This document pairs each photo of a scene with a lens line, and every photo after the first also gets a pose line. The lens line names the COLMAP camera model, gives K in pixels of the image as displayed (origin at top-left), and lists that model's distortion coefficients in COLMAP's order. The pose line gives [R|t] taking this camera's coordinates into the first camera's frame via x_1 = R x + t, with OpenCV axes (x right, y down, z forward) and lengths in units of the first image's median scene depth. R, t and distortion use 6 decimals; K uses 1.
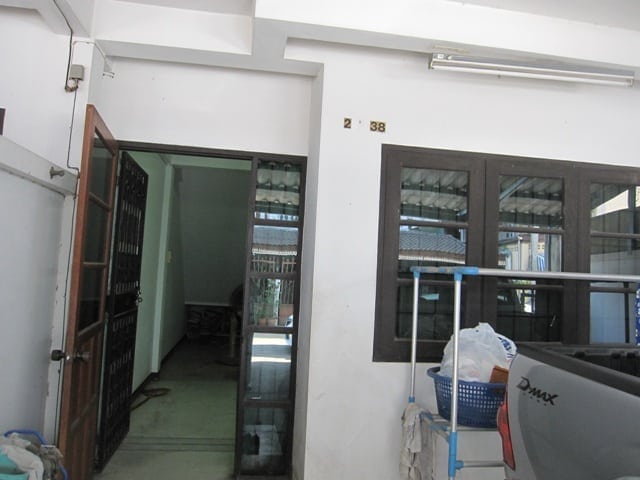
lens RADIAL K [[548.4, 0, 319.1], [0, 548.4, 239.1], [0, 0, 1]] dist [-0.043056, -0.016523]
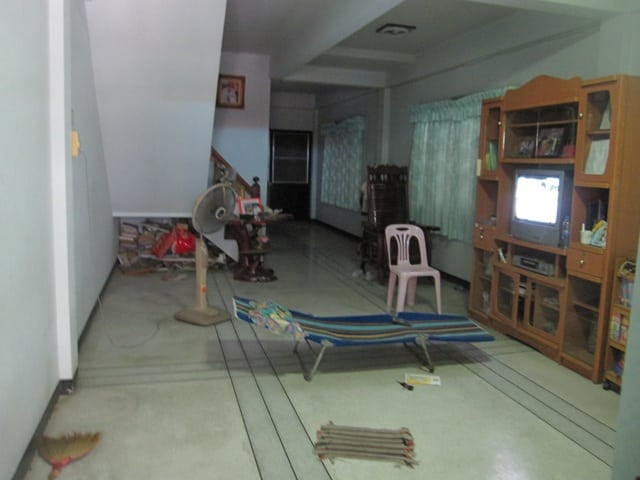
lens RADIAL K [[548.4, 0, 320.9], [0, 548.4, 237.4], [0, 0, 1]] dist [-0.043056, -0.016523]
pose [[0.991054, -0.037821, 0.127991, -0.082042], [0.010774, 0.978549, 0.205731, 0.011863], [-0.133027, -0.202512, 0.970202, 0.326830]]
